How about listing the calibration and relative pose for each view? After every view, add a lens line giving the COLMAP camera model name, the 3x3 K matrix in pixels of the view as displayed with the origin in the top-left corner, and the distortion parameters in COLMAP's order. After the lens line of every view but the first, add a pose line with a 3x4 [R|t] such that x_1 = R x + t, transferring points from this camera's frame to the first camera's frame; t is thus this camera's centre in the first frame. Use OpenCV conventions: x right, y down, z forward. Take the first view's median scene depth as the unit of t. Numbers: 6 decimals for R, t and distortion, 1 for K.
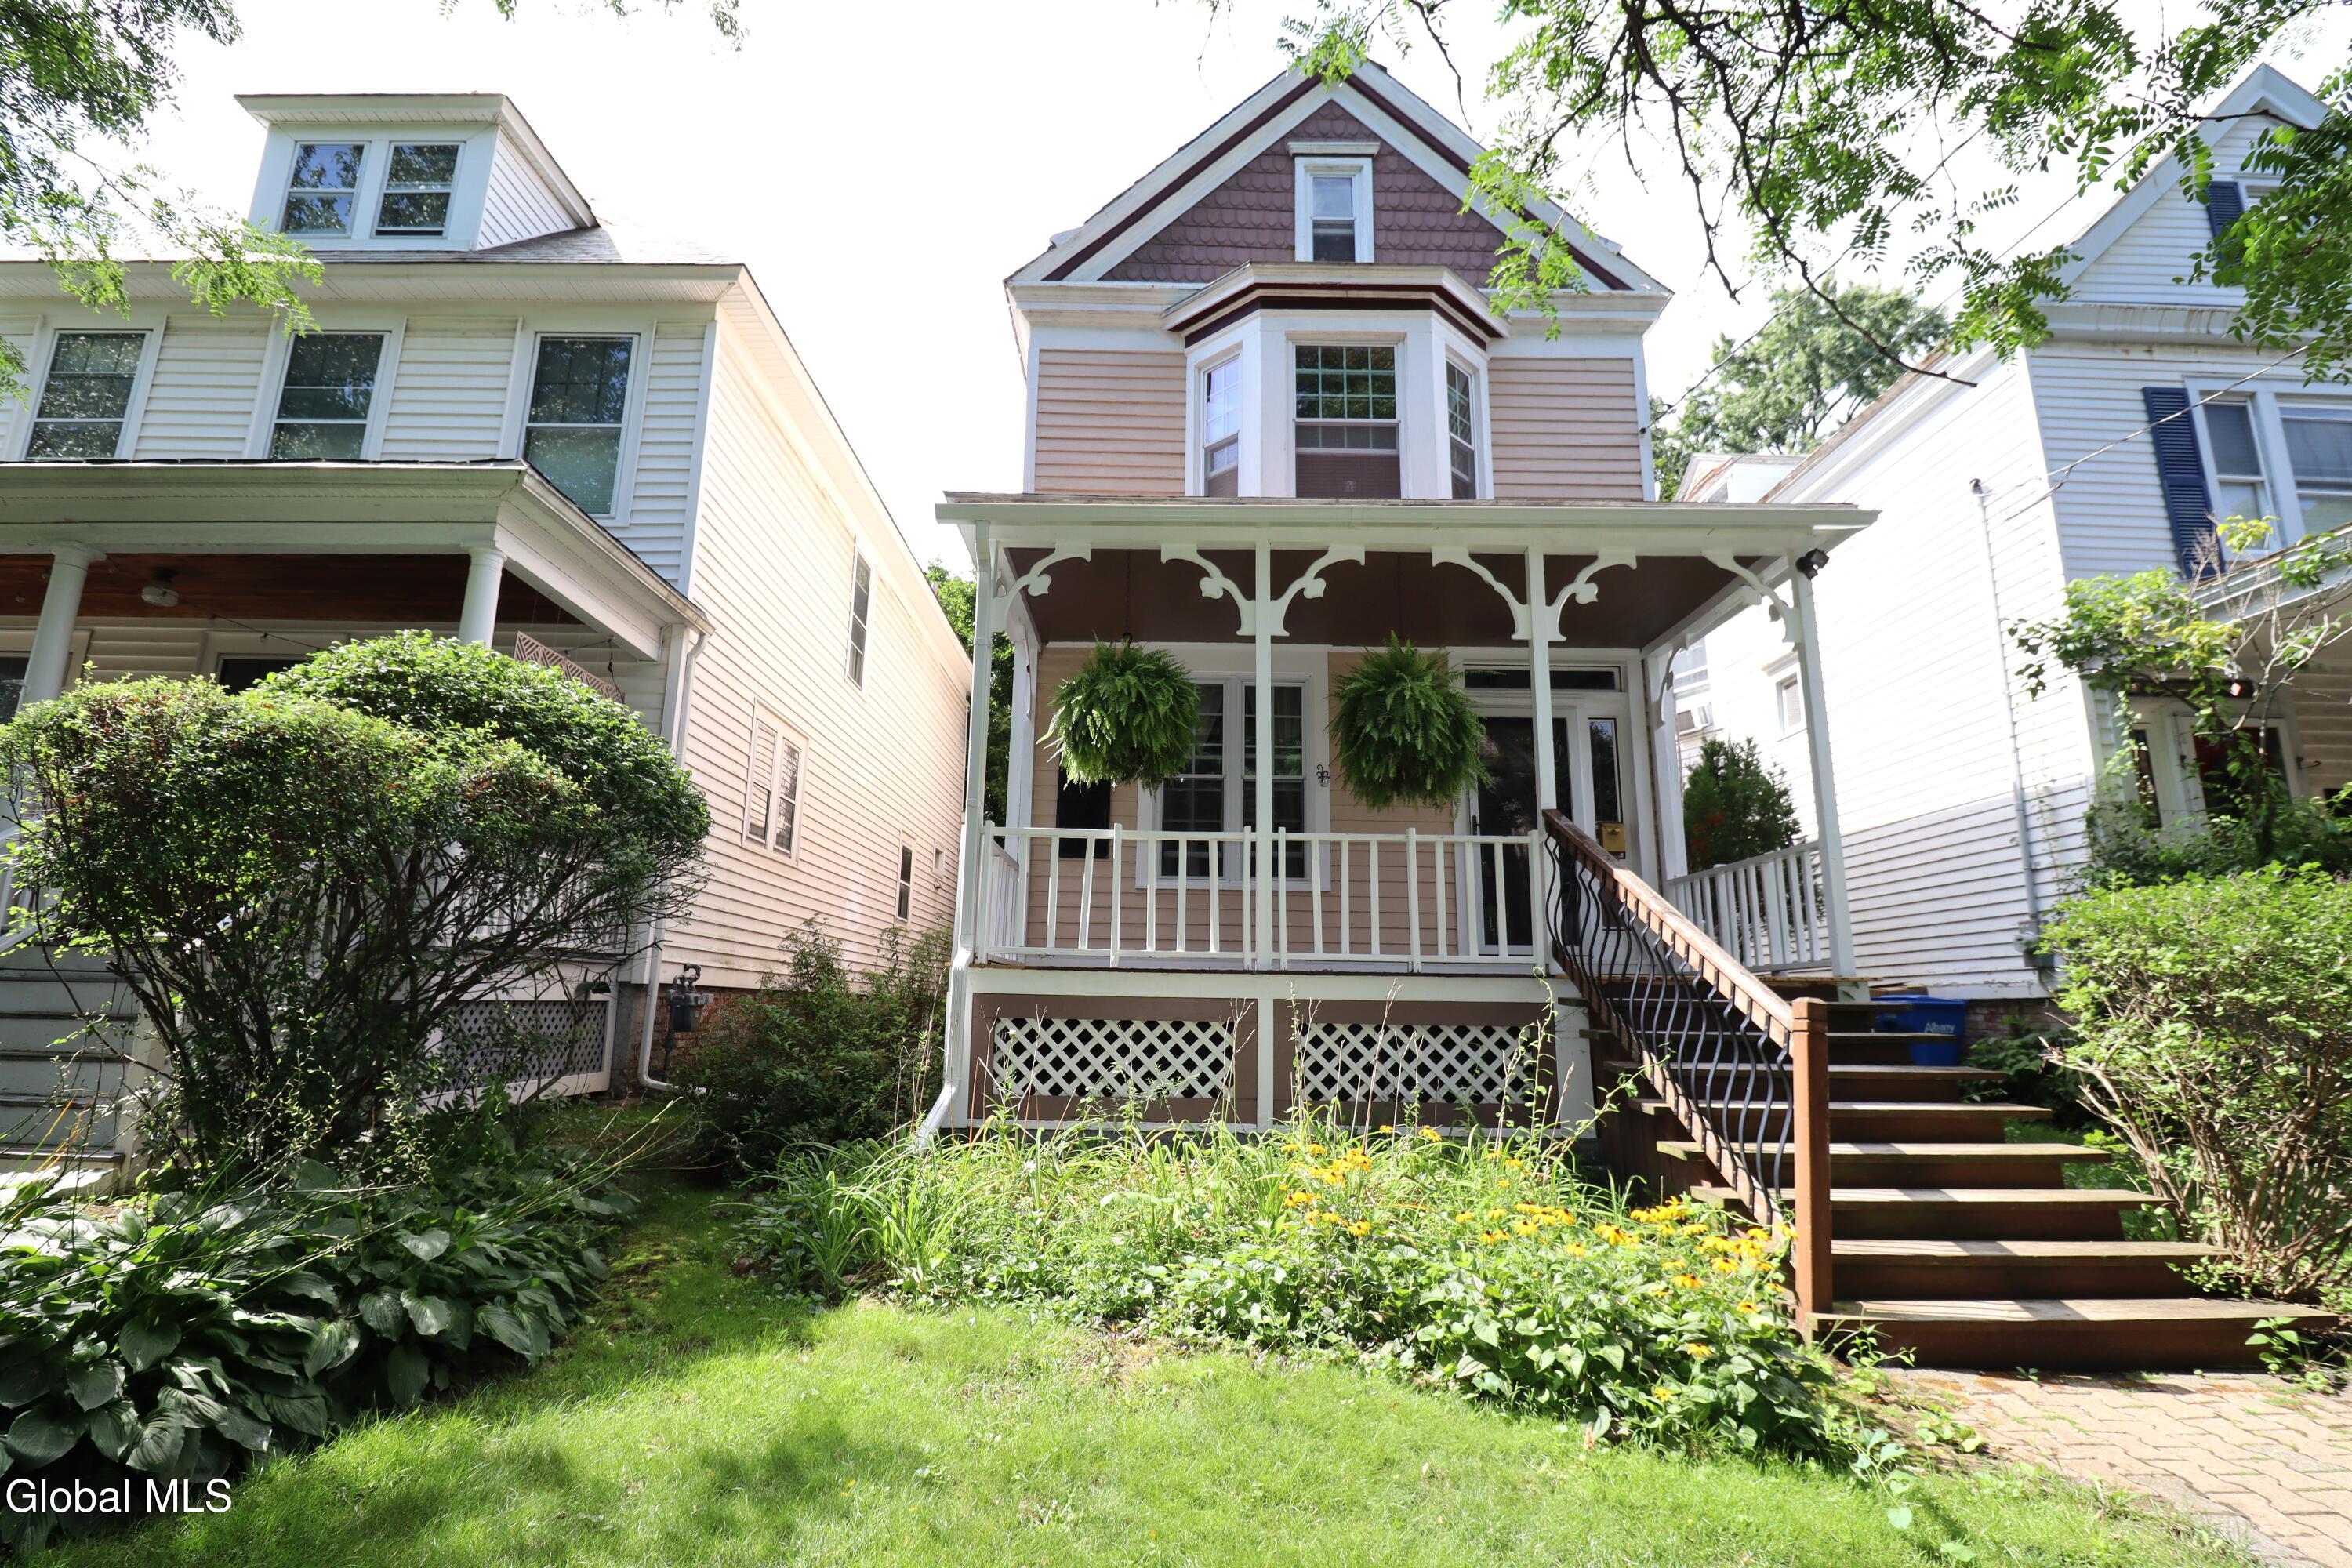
lens RADIAL K [[1102.4, 0, 1178.1], [0, 1102.4, 787.5], [0, 0, 1]] dist [0.000732, -0.013975]
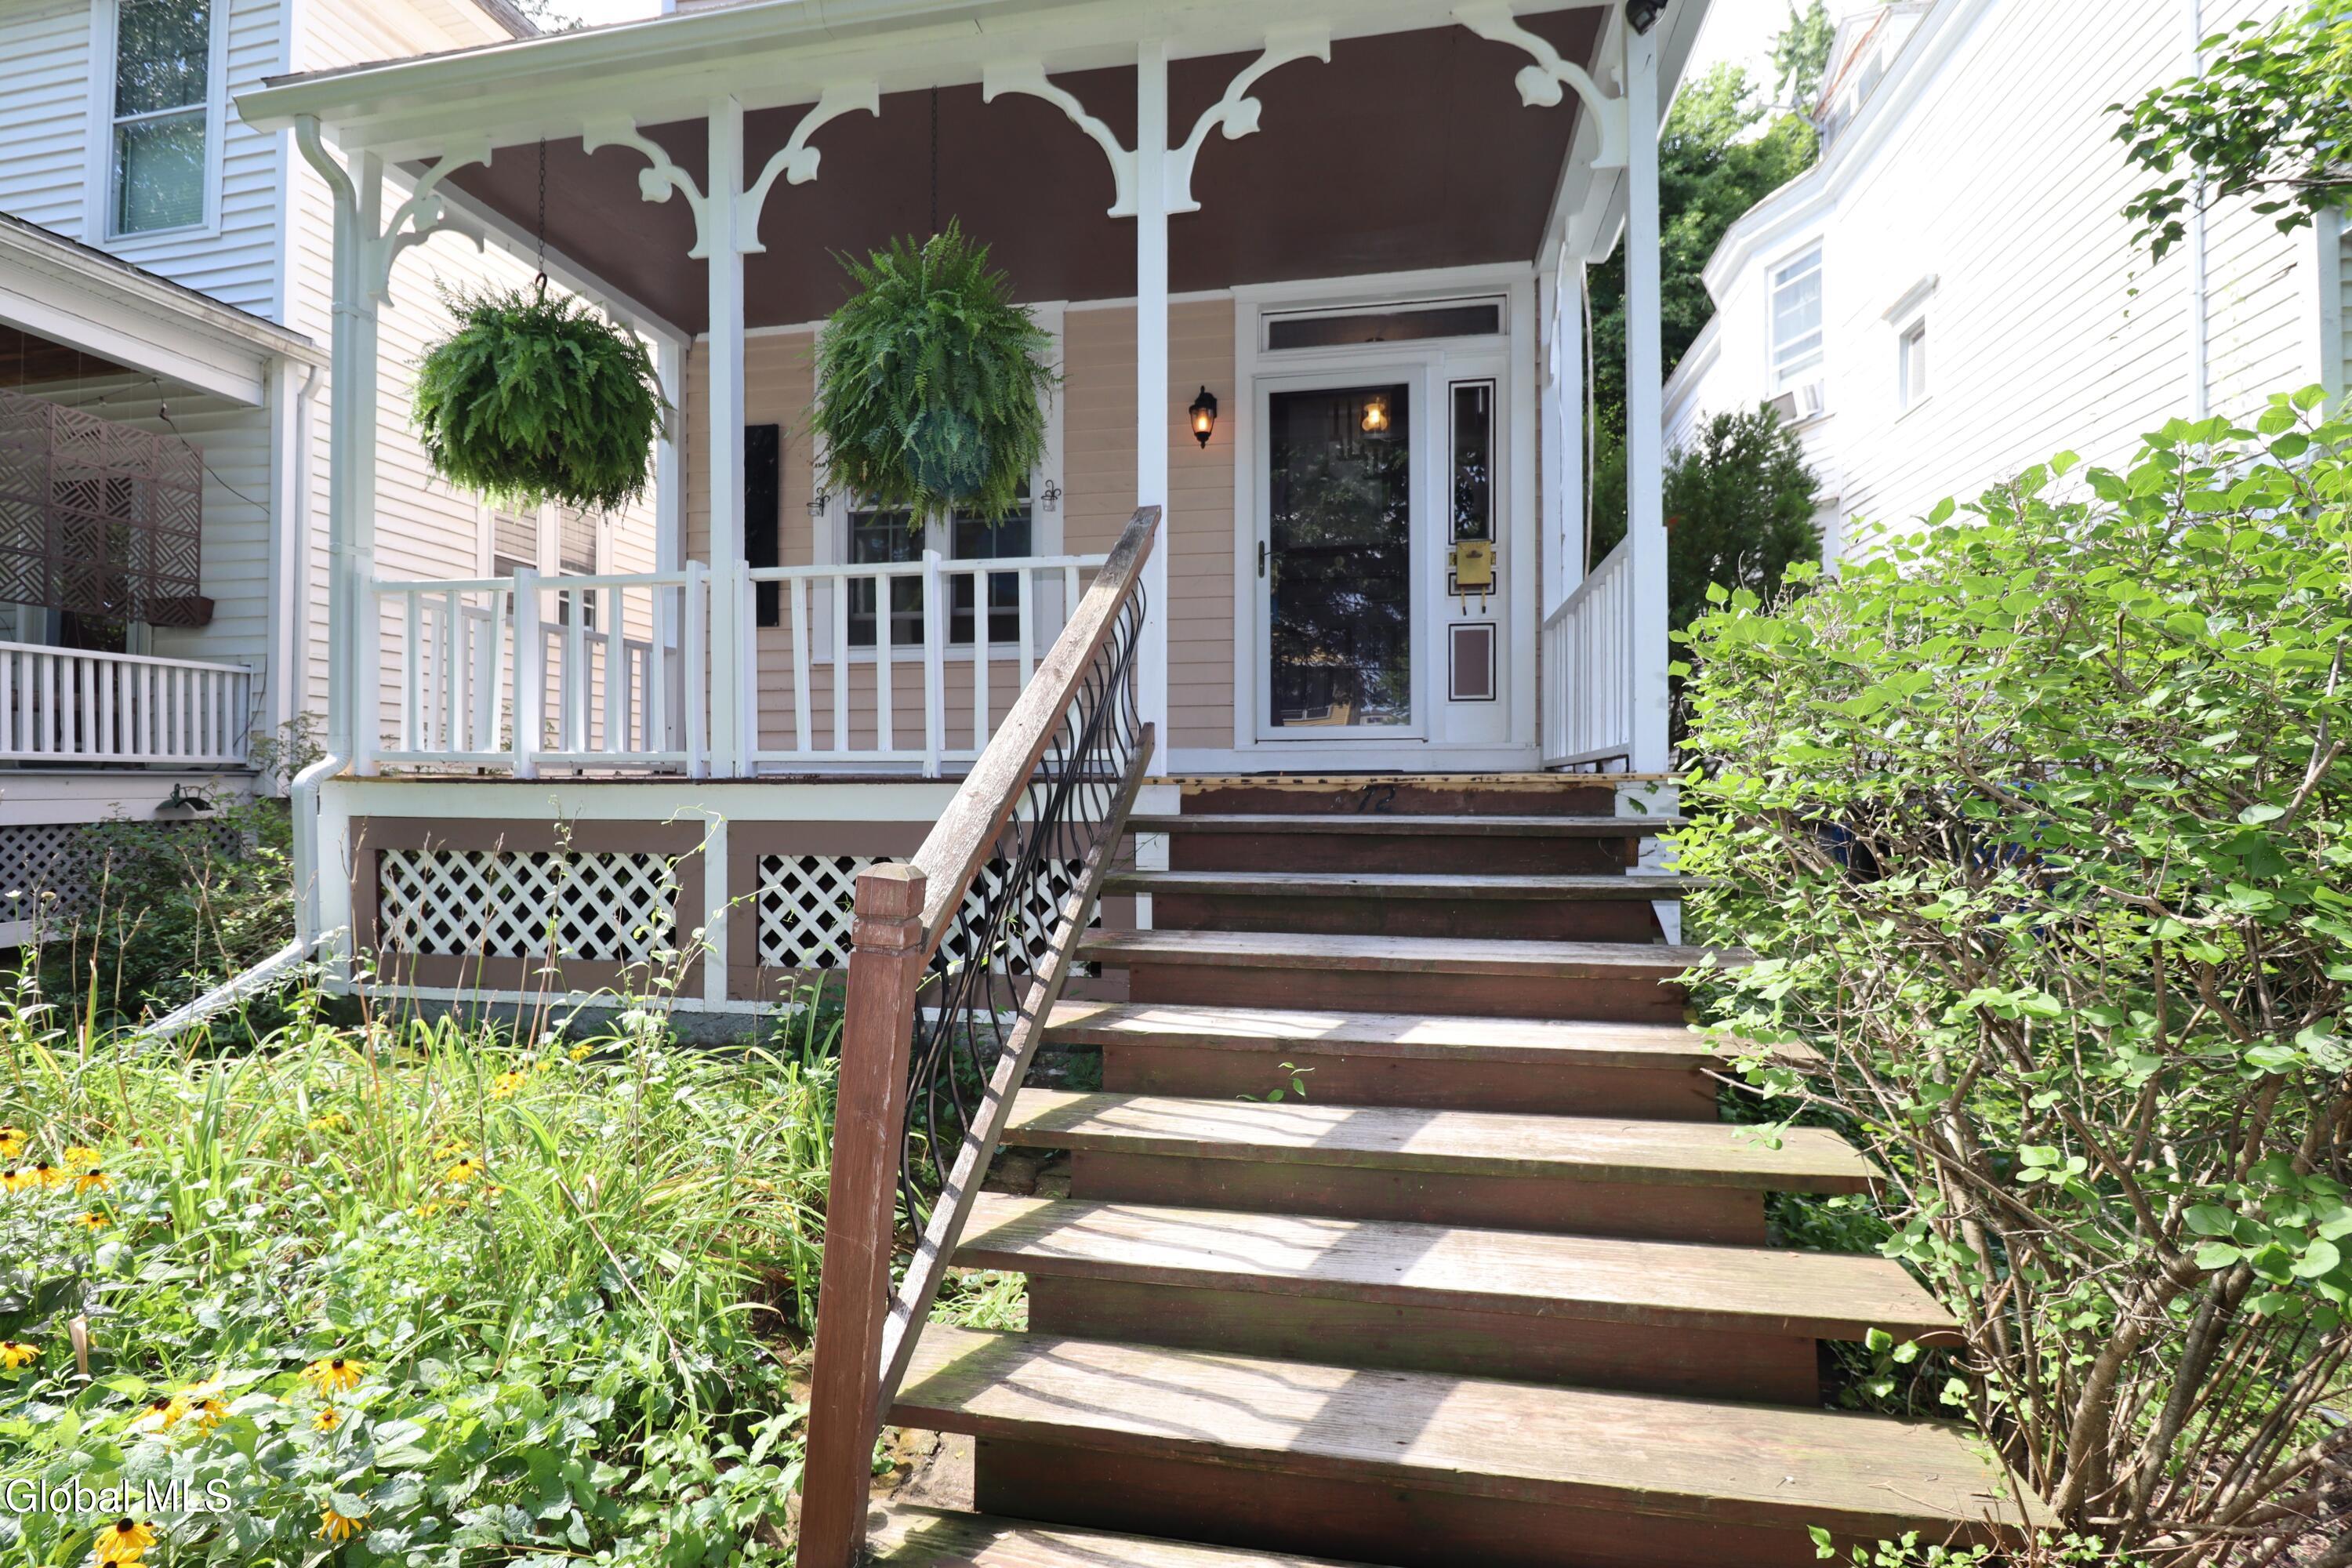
lens RADIAL K [[1111.3, 0, 1180.1], [0, 1111.3, 804.0], [0, 0, 1]] dist [0.001479, -0.013608]
pose [[0.982554, -0.013460, -0.185488, 0.442360], [0.052648, 0.976709, 0.208008, 0.050319], [0.178368, -0.214145, 0.960378, 0.364904]]
